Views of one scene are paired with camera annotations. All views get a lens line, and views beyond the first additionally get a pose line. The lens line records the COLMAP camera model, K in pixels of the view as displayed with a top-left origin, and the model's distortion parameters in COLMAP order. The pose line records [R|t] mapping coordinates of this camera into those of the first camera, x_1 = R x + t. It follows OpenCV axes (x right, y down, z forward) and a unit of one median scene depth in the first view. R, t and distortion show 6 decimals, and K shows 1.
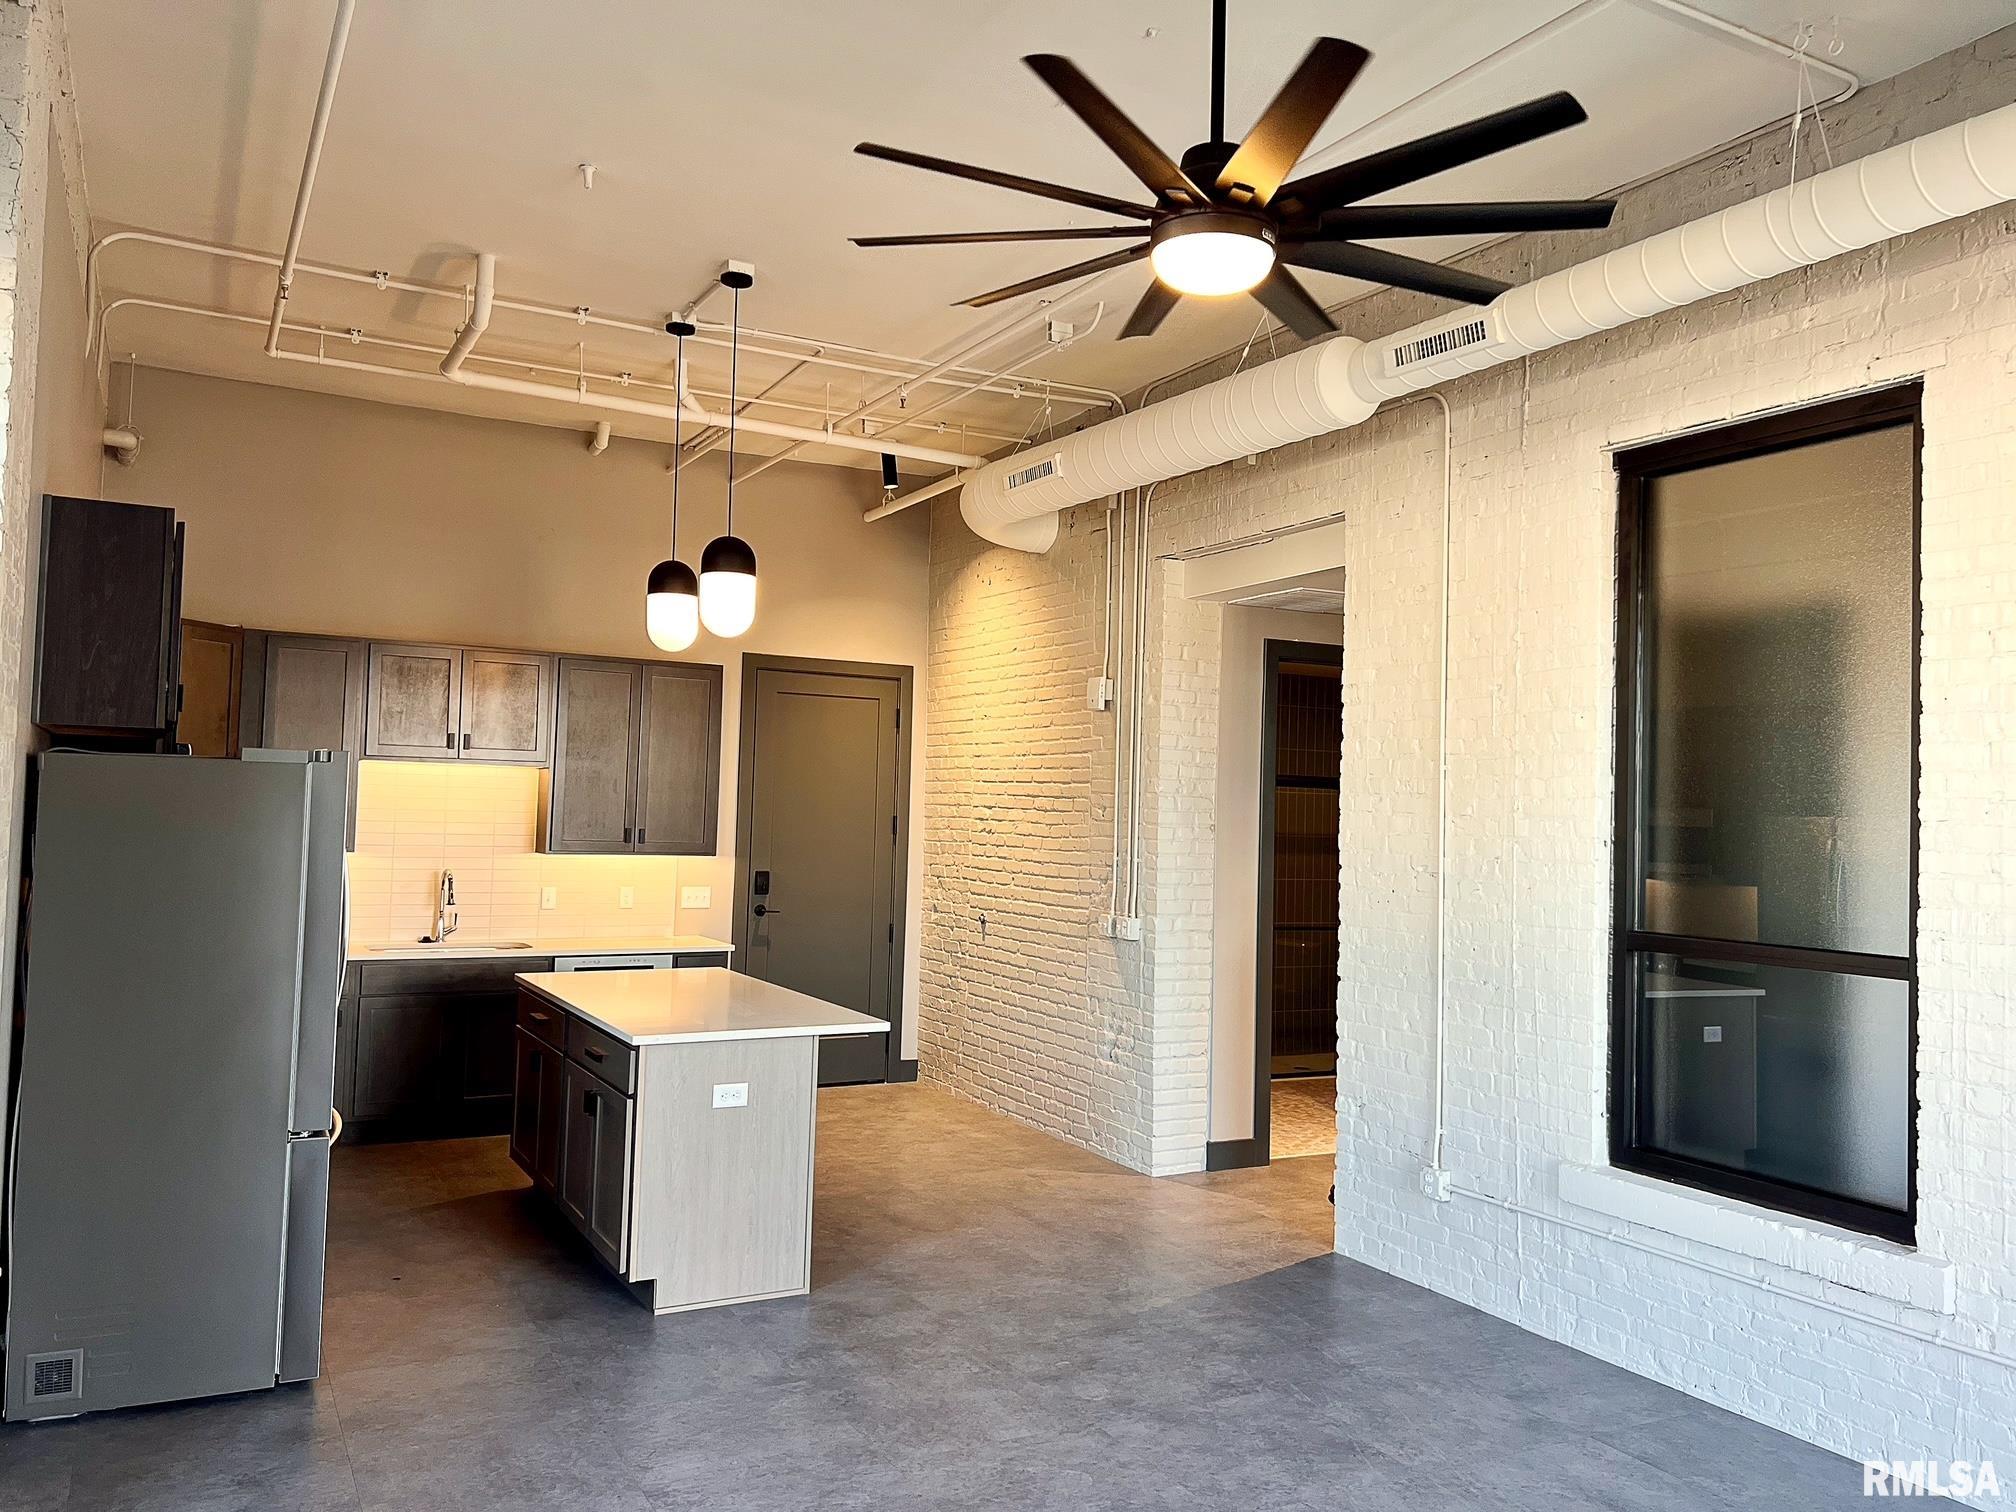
lens RADIAL K [[1517.9, 0, 997.3], [0, 1517.9, 748.4], [0, 0, 1]] dist [0.053441, -0.057769]
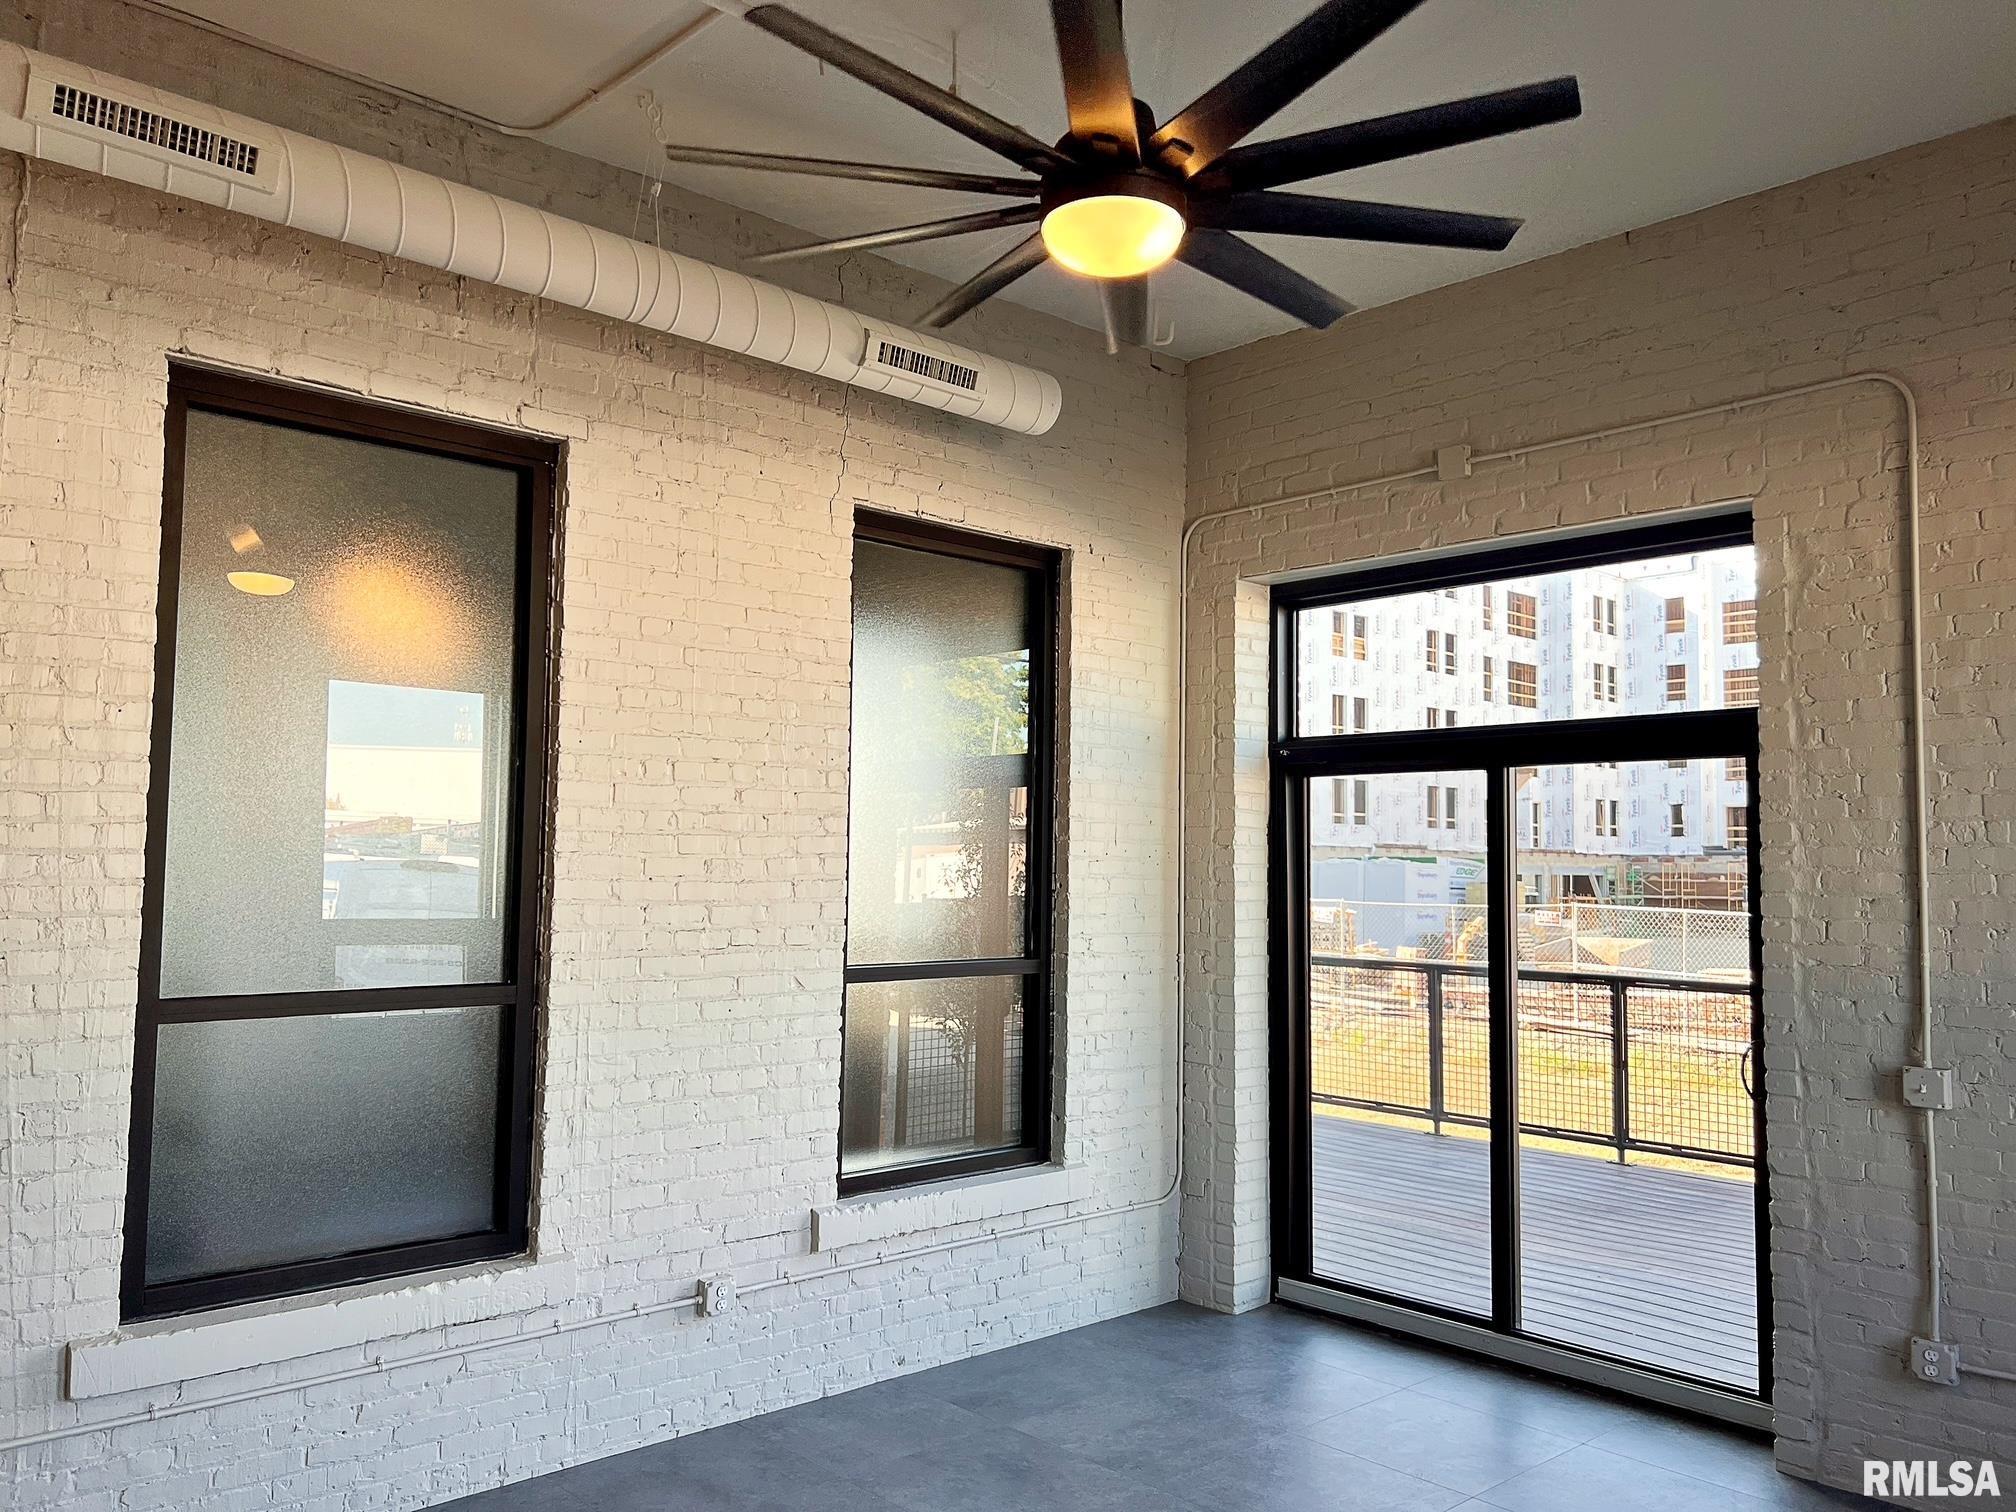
lens RADIAL K [[1533.1, 0, 1007.3], [0, 1533.1, 777.2], [0, 0, 1]] dist [0.070911, -0.069194]
pose [[-0.239031, 0.027594, 0.970620, -0.524660], [-0.054122, 0.997664, -0.041692, 0.022615], [-0.969502, -0.062498, -0.236979, 0.944247]]
